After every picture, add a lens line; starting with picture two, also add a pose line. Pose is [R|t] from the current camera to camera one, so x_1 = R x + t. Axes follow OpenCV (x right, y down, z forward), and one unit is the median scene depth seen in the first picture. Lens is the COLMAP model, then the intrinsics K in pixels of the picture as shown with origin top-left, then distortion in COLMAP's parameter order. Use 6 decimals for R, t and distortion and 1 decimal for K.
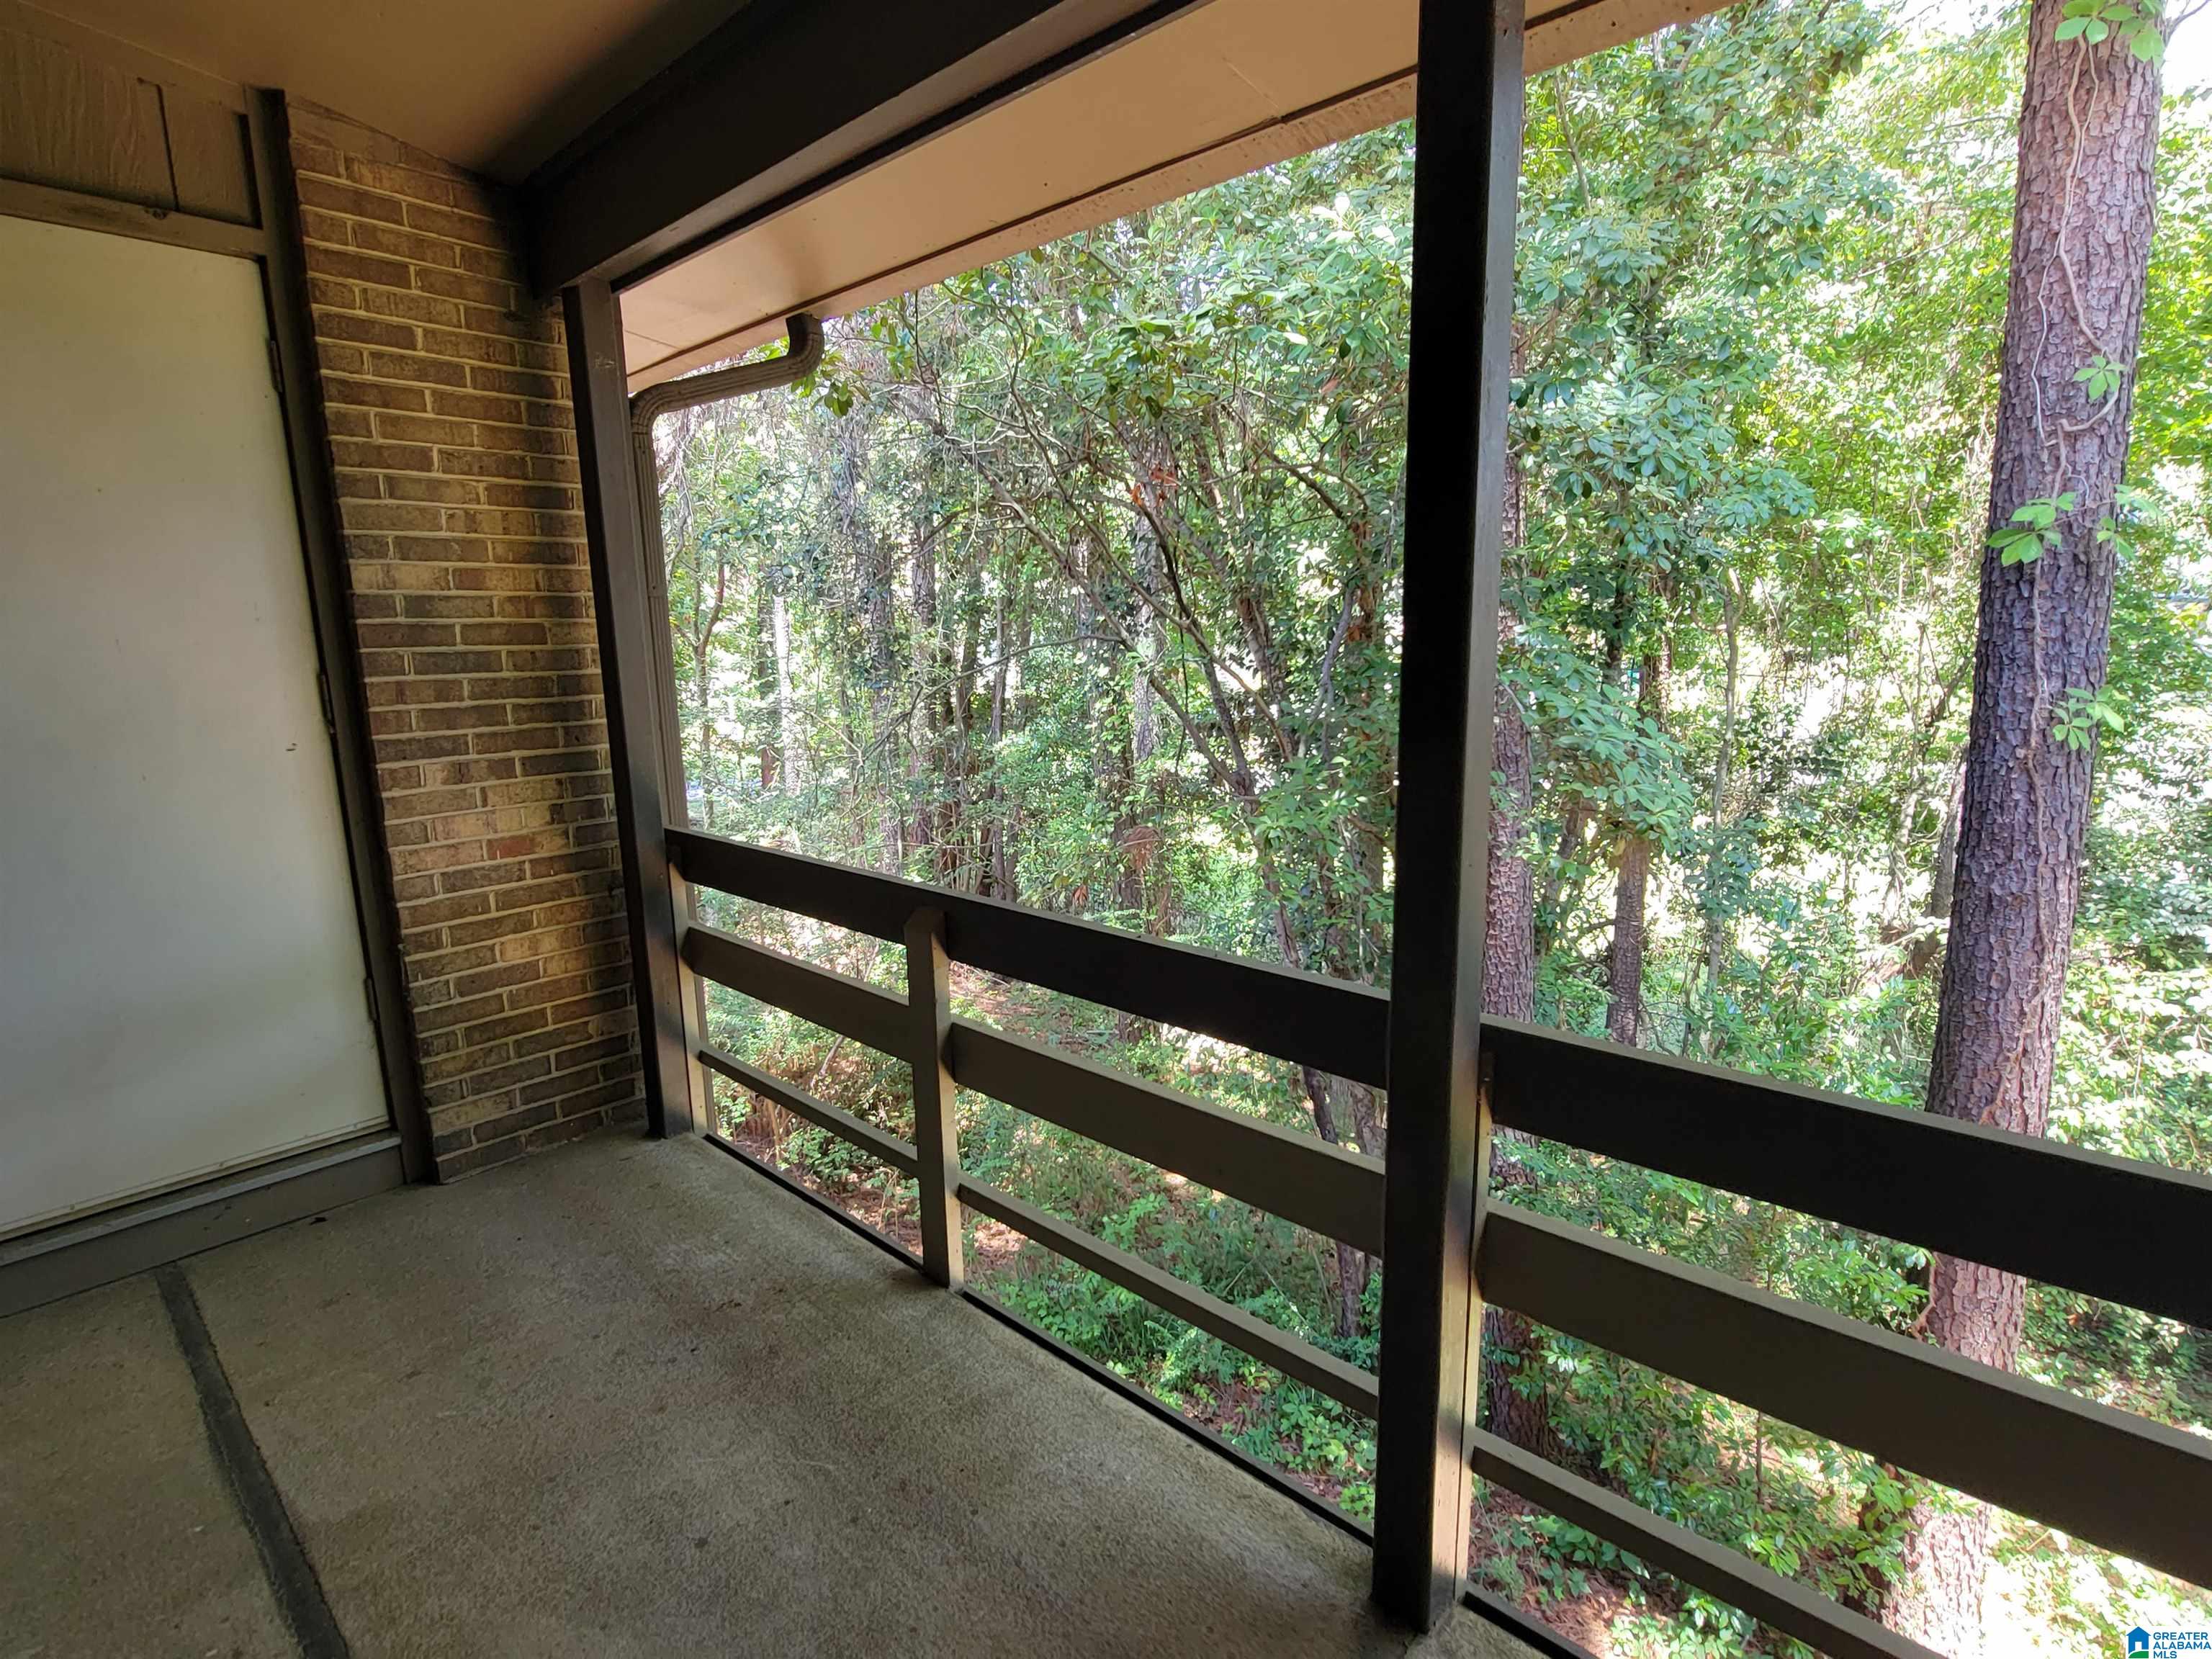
lens RADIAL K [[1079.0, 0, 1100.7], [0, 1079.0, 833.6], [0, 0, 1]] dist [-0.003460, -0.000505]
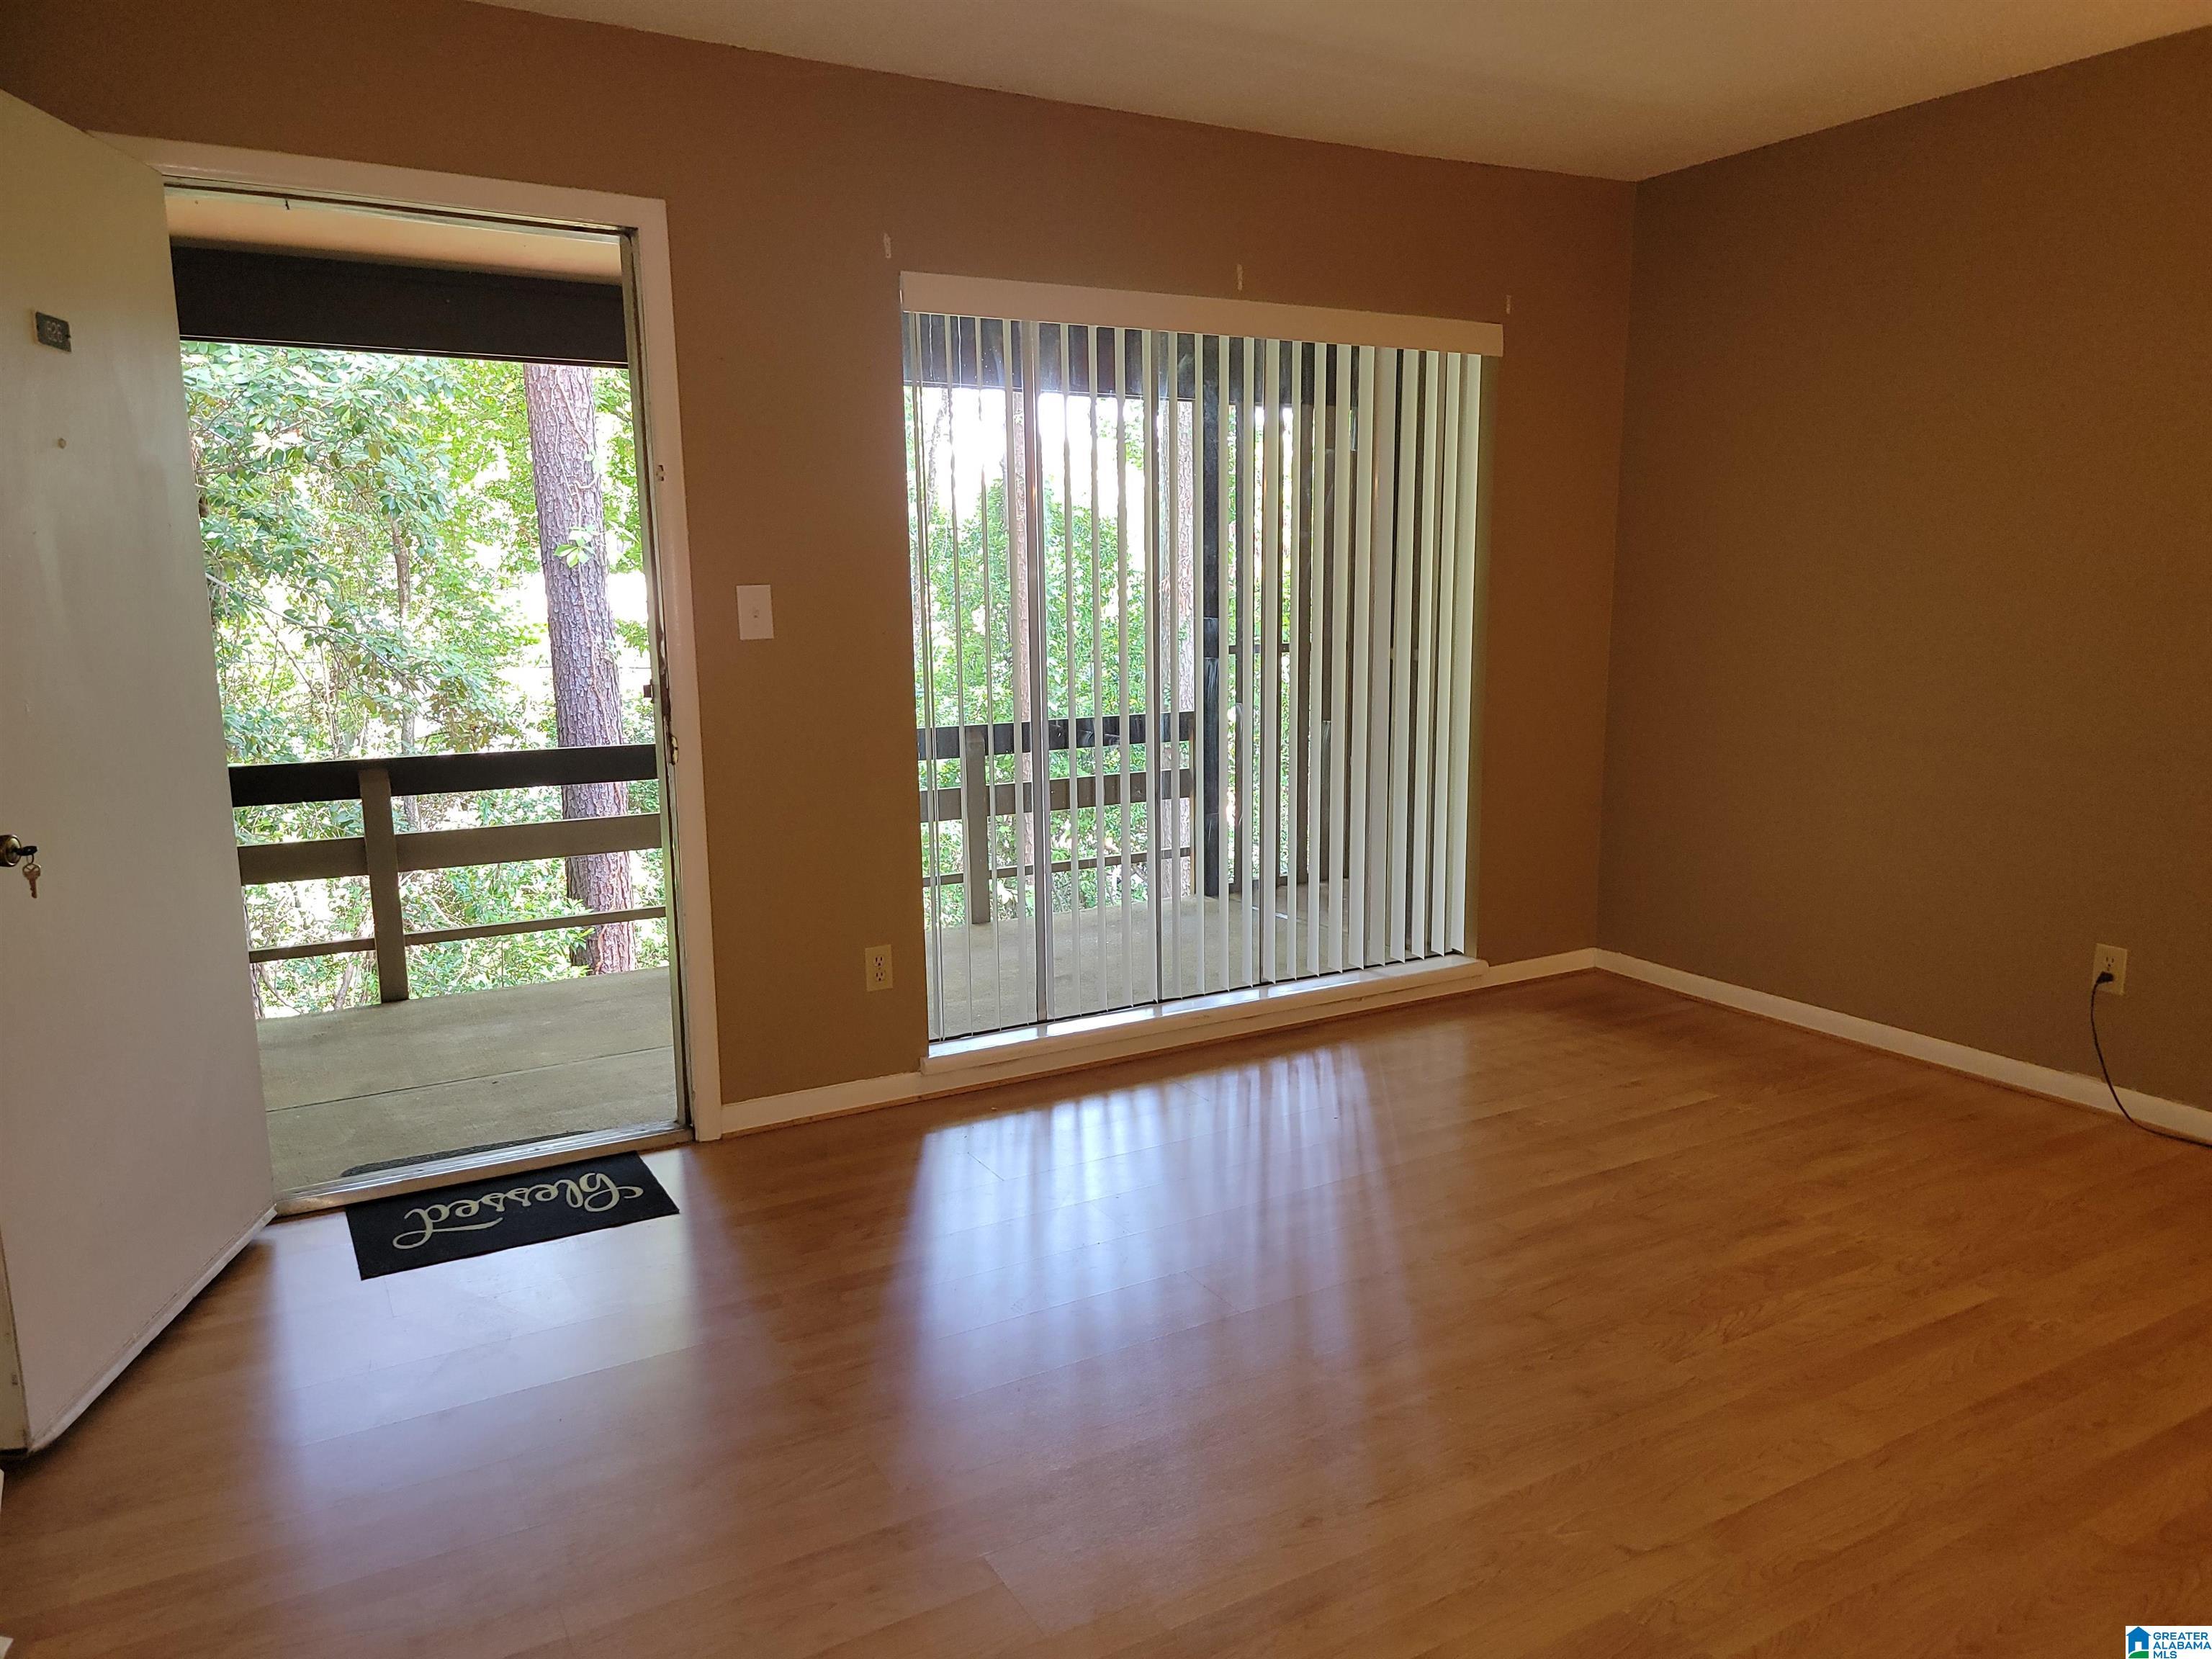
lens RADIAL K [[1547.0, 0, 1097.6], [0, 1547.0, 829.1], [0, 0, 1]] dist [0.063601, -0.058421]
pose [[0.324560, -0.142810, 0.935022, -1.799684], [0.180304, 0.979751, 0.087055, 0.122911], [-0.928521, 0.140333, 0.343737, -0.775159]]
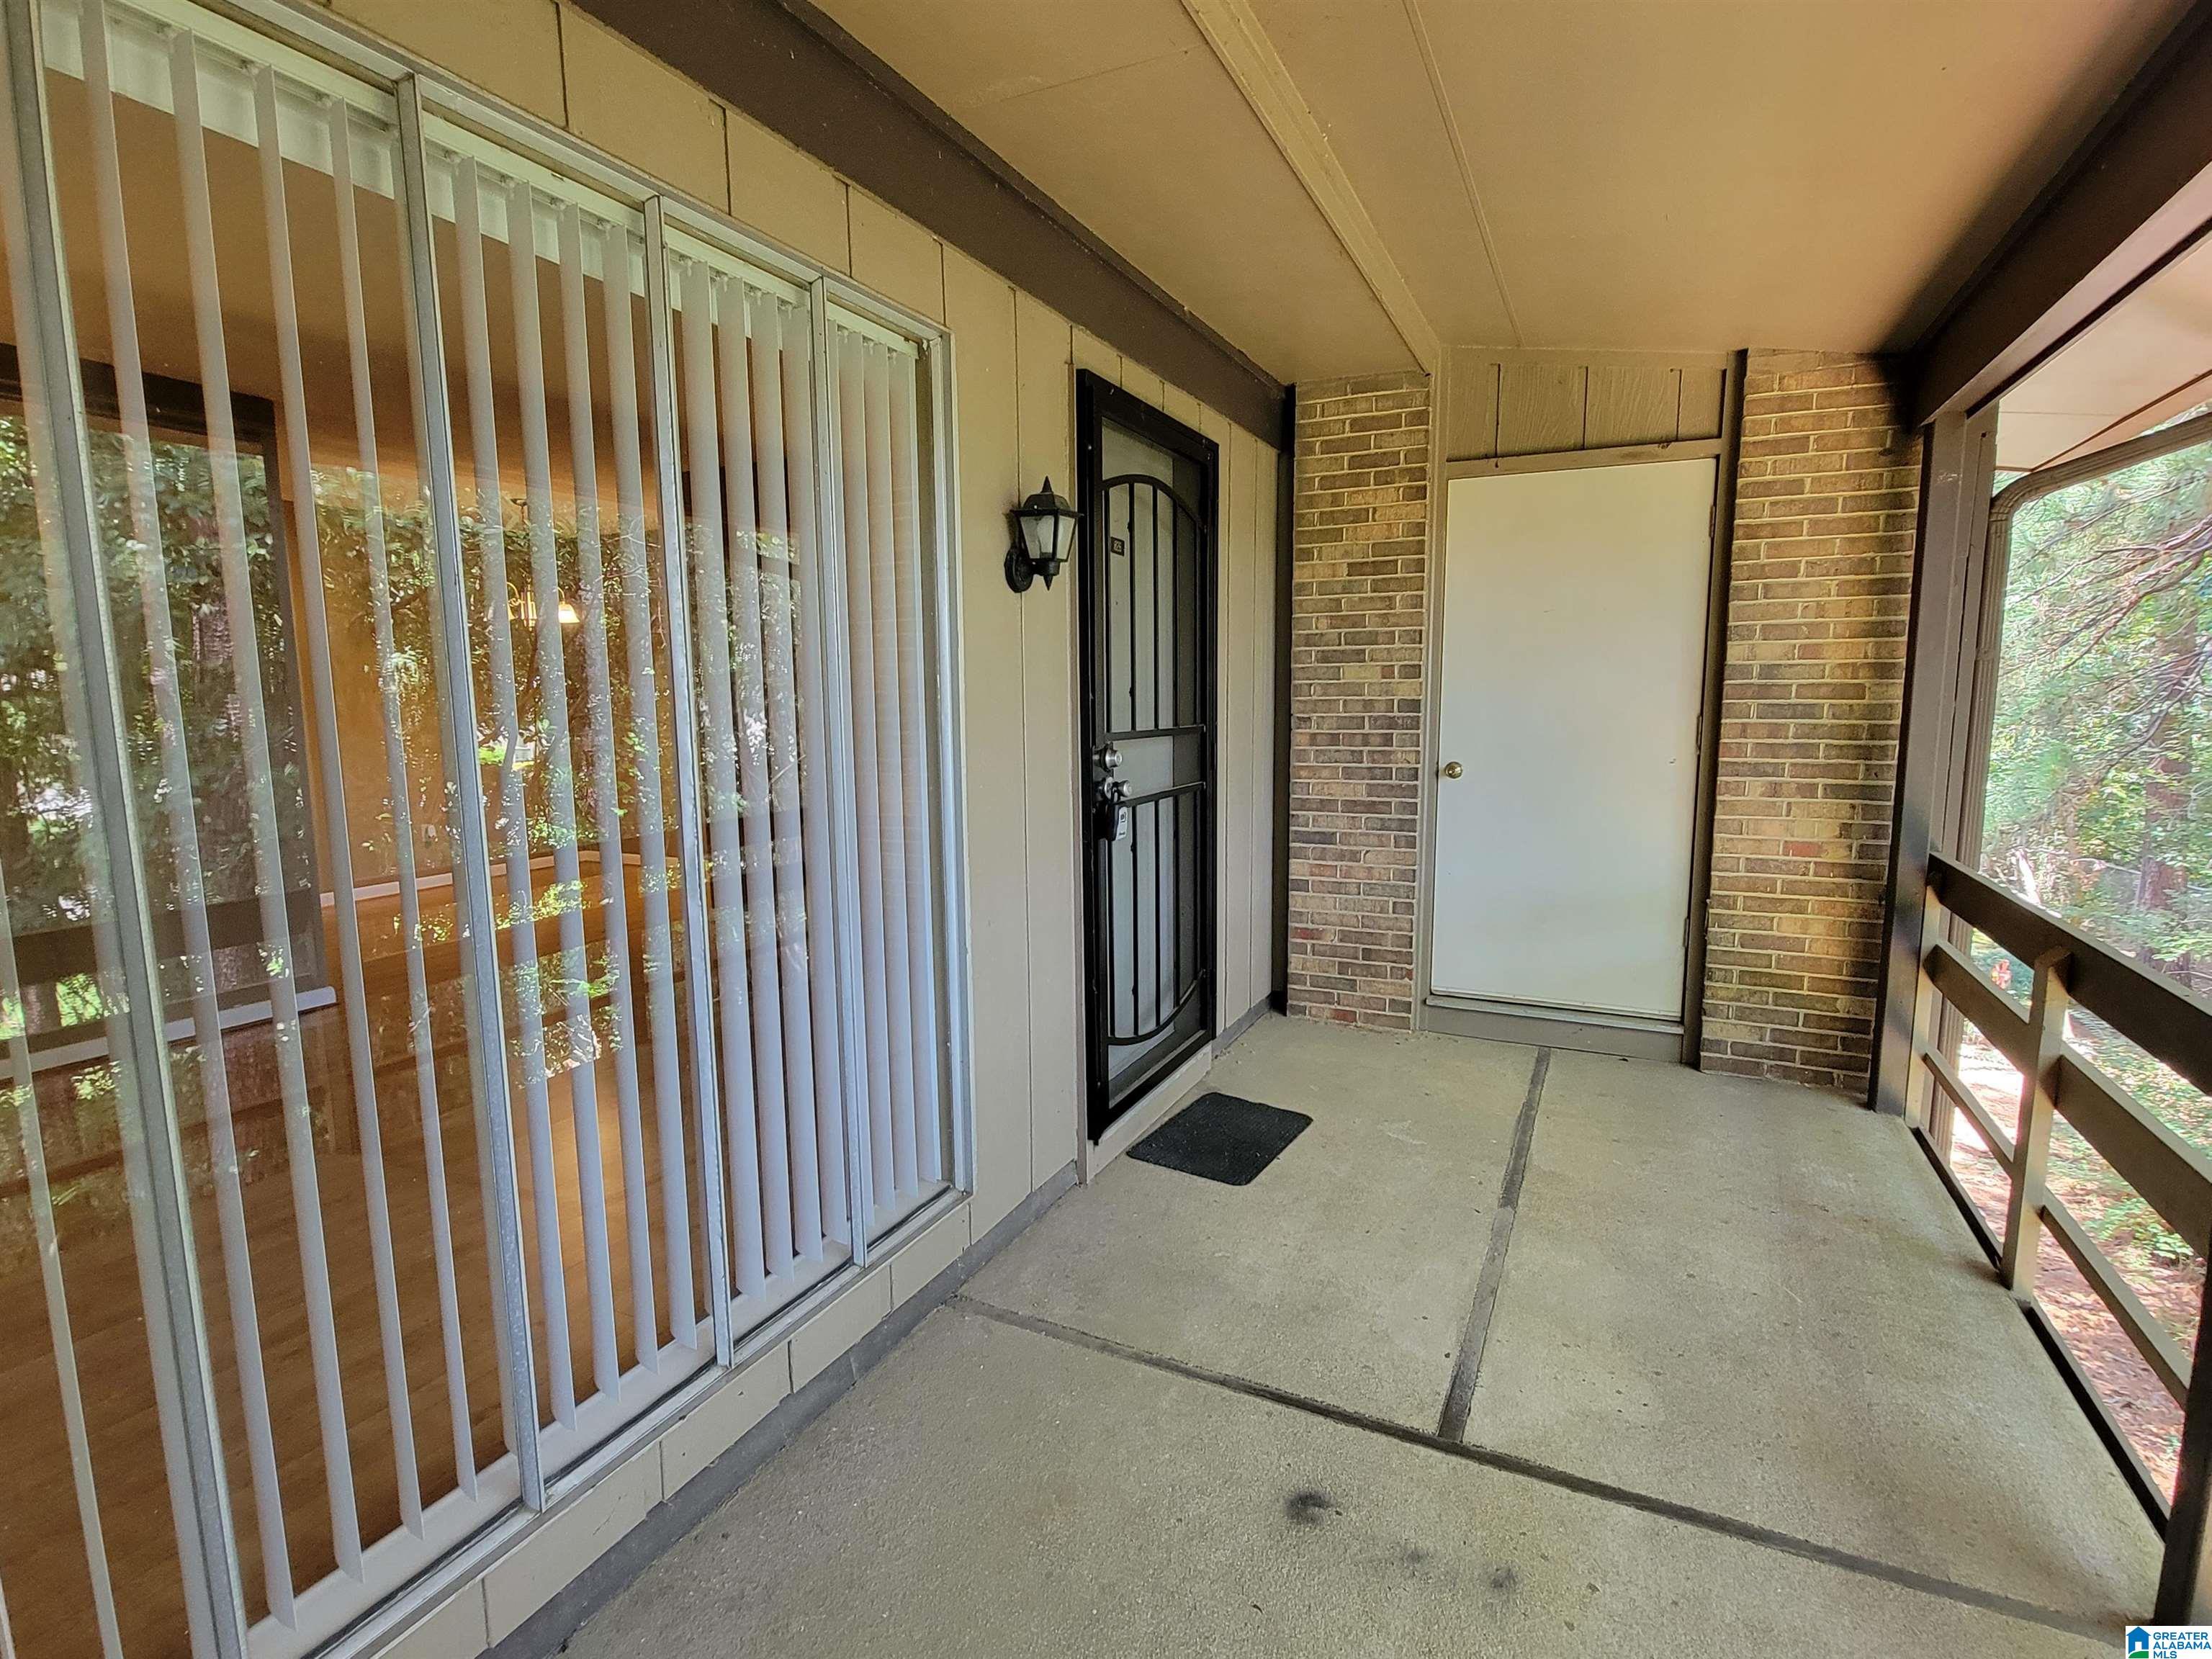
lens RADIAL K [[1079.0, 0, 1100.7], [0, 1079.0, 833.6], [0, 0, 1]] dist [-0.003460, -0.000505]
pose [[0.277096, 0.140951, -0.950448, 0.506613], [-0.173844, 0.980211, 0.094682, 0.019195], [0.944985, 0.138994, 0.296116, -0.233045]]
